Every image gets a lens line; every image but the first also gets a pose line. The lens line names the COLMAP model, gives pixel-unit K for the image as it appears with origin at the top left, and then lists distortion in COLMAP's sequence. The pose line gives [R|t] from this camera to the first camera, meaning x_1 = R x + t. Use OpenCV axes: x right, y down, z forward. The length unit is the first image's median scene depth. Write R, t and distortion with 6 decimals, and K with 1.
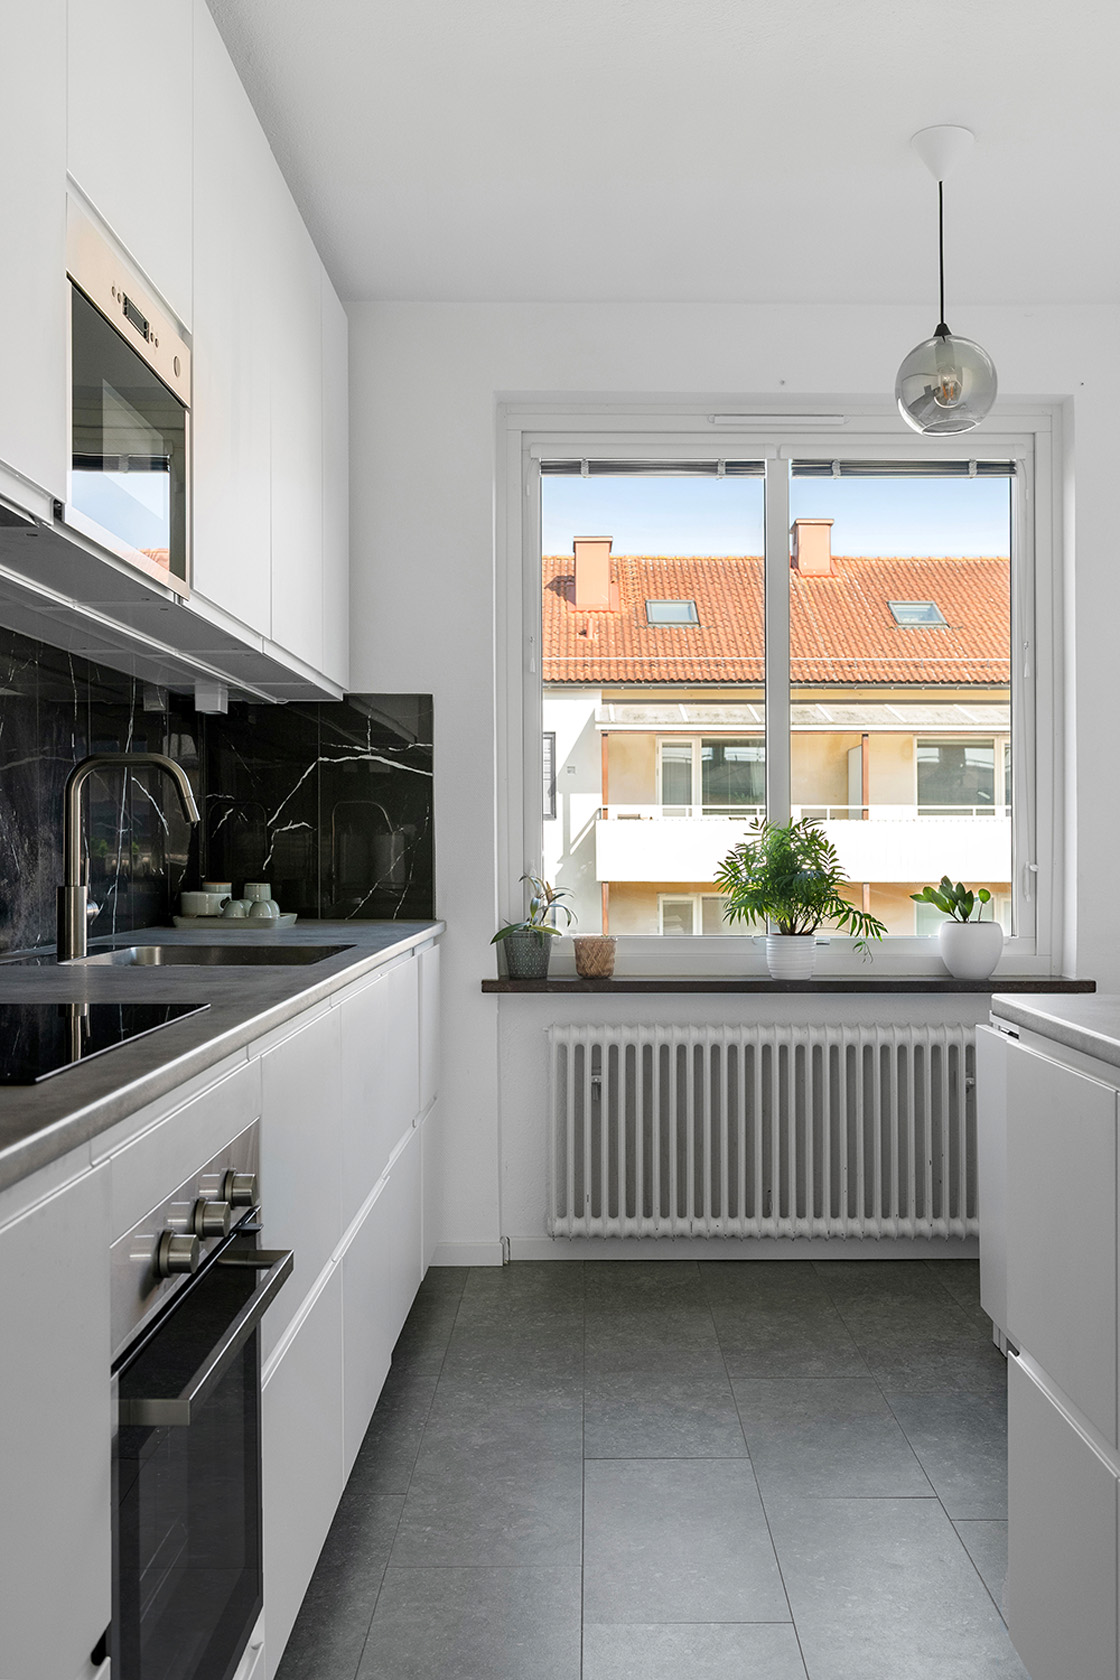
lens RADIAL K [[1699.4, 0, 562.3], [0, 1699.4, 873.3], [0, 0, 1]] dist [0.100170, -0.003221]
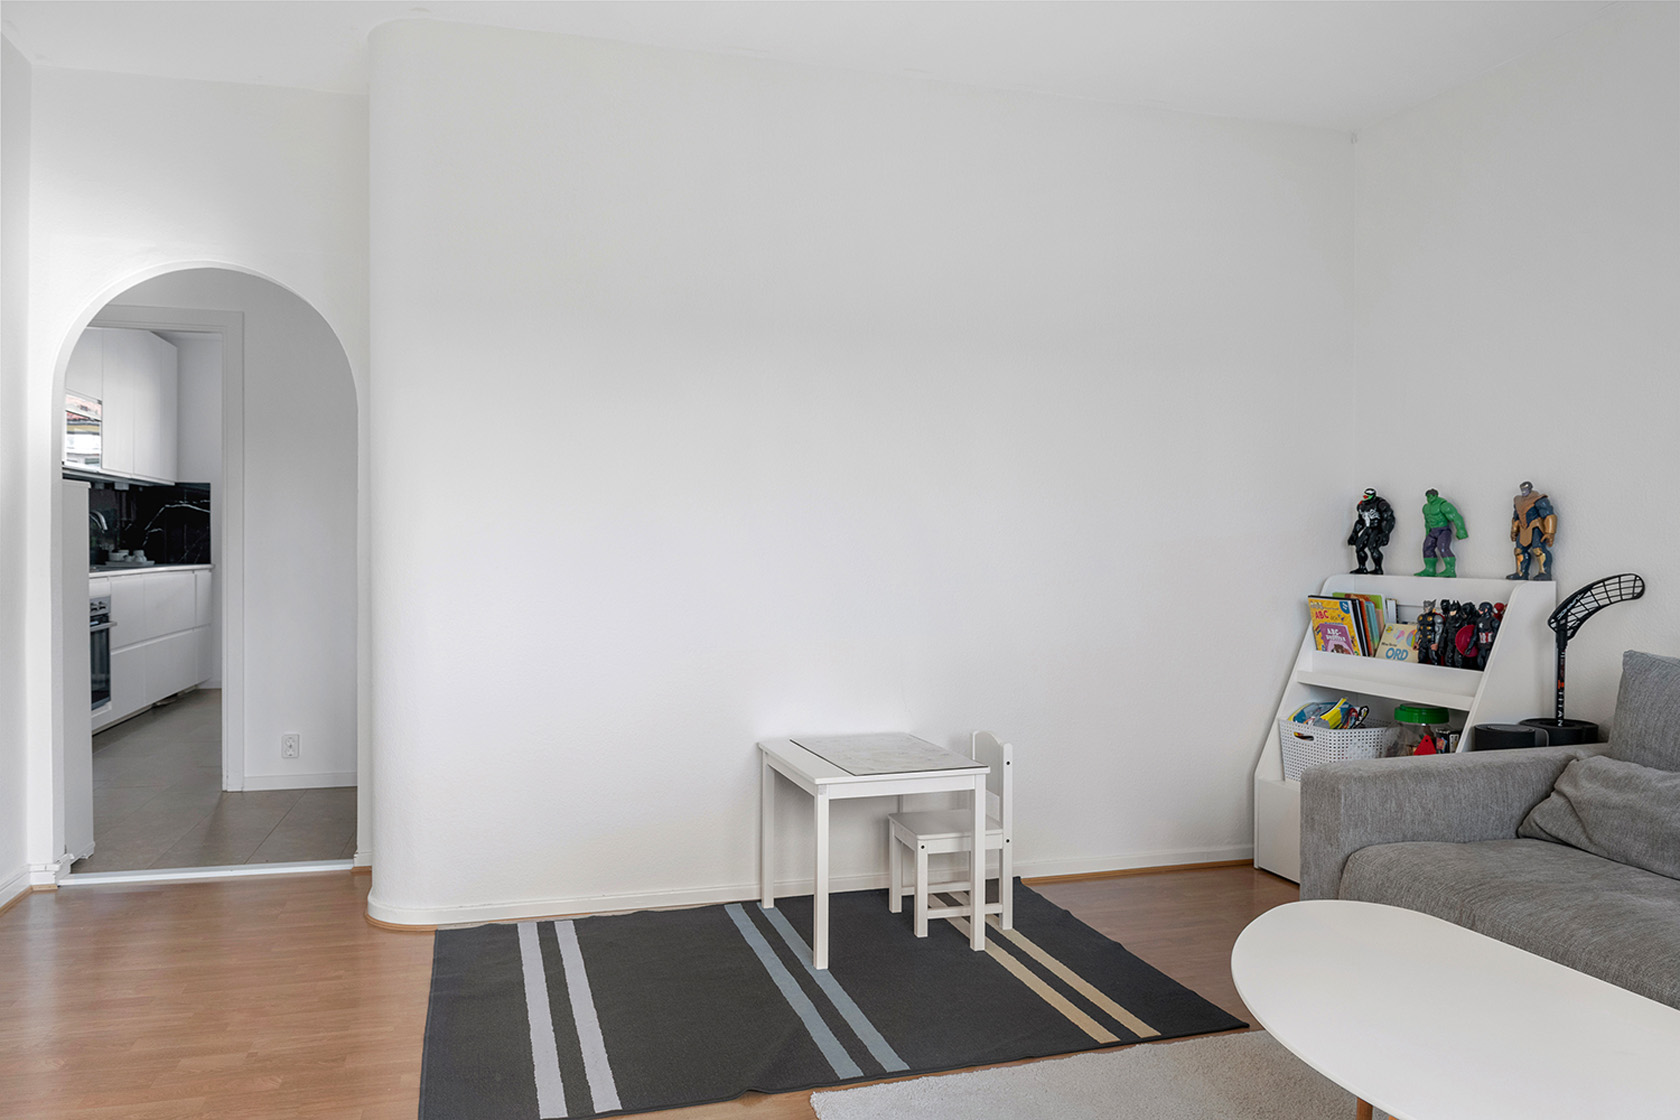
lens RADIAL K [[1198.8, 0, 840.0], [0, 1198.8, 560.0], [0, 0, 1]] dist [-0.032546, -0.000813]
pose [[0.955944, -0.001369, 0.293544, 0.371677], [0.001236, 0.999999, 0.000639, 0.023266], [-0.293545, -0.000248, 0.955945, -1.275818]]
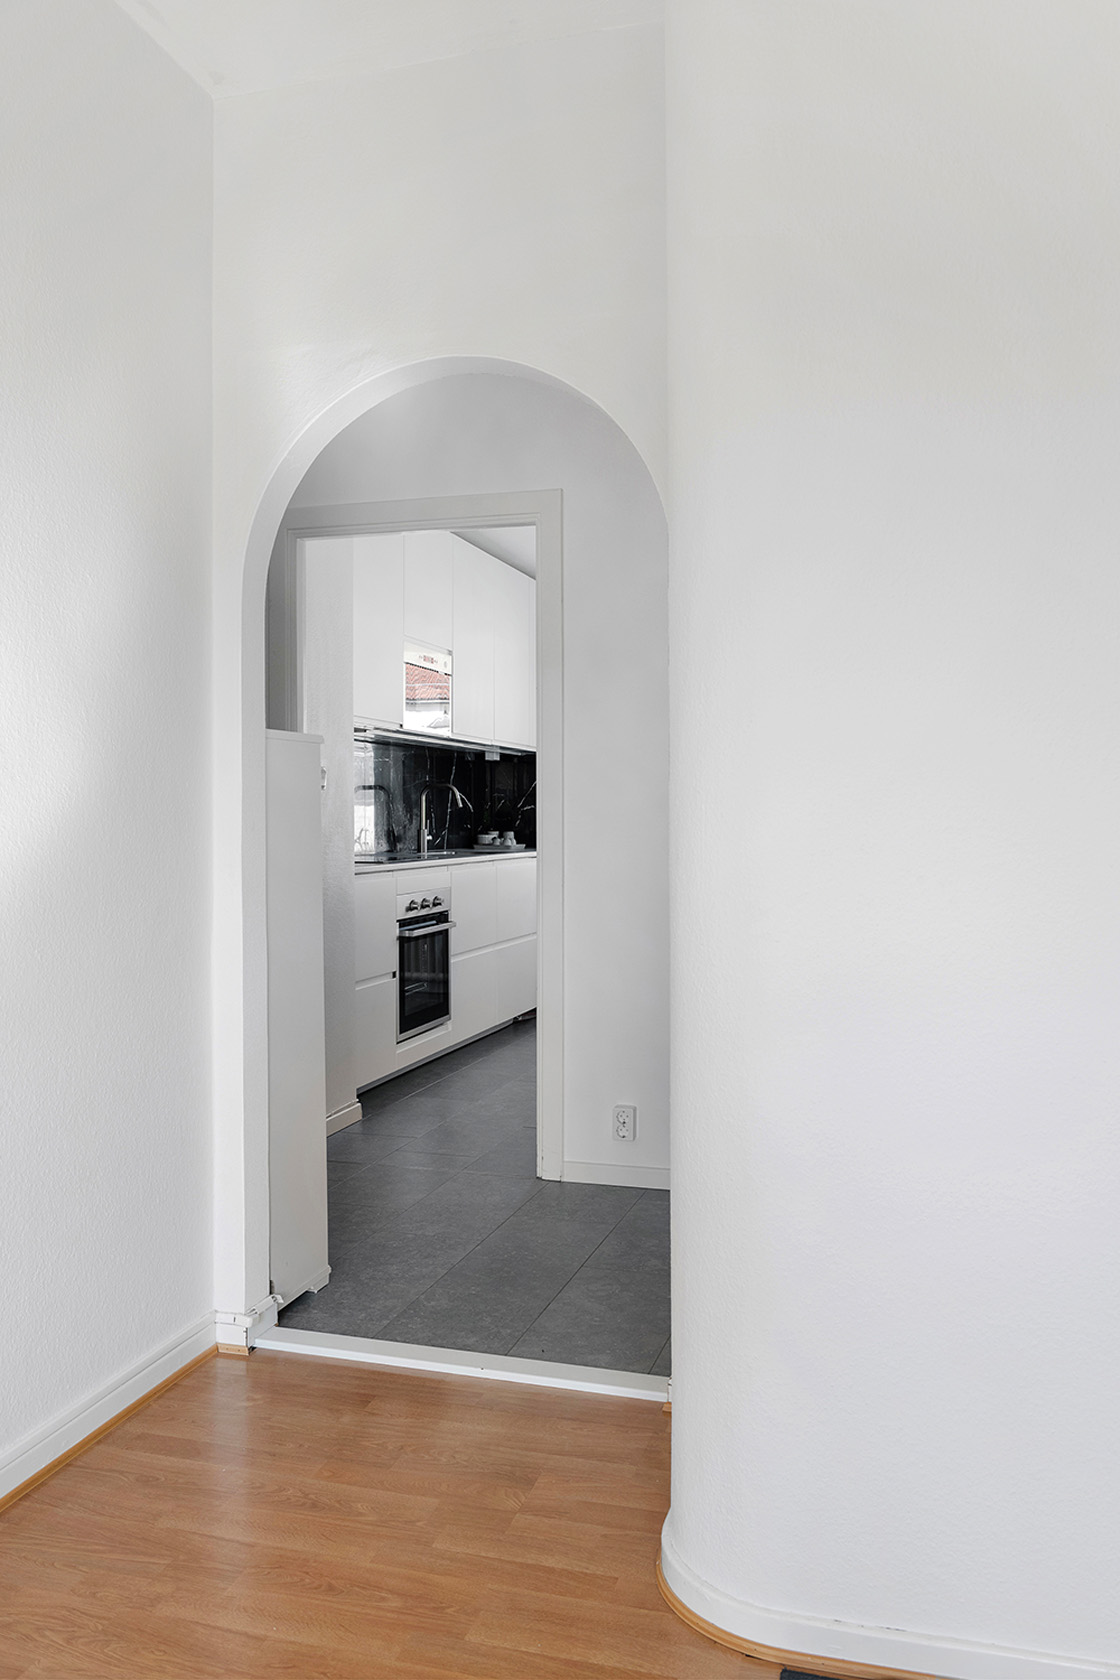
lens RADIAL K [[1374.7, 0, 560.0], [0, 1374.7, 840.0], [0, 0, 1]] dist [-0.000464, -0.002702]
pose [[0.968579, -0.001102, -0.248704, 0.384706], [0.001358, 0.999999, 0.000857, 0.017148], [0.248702, -0.001167, 0.968579, -0.886455]]
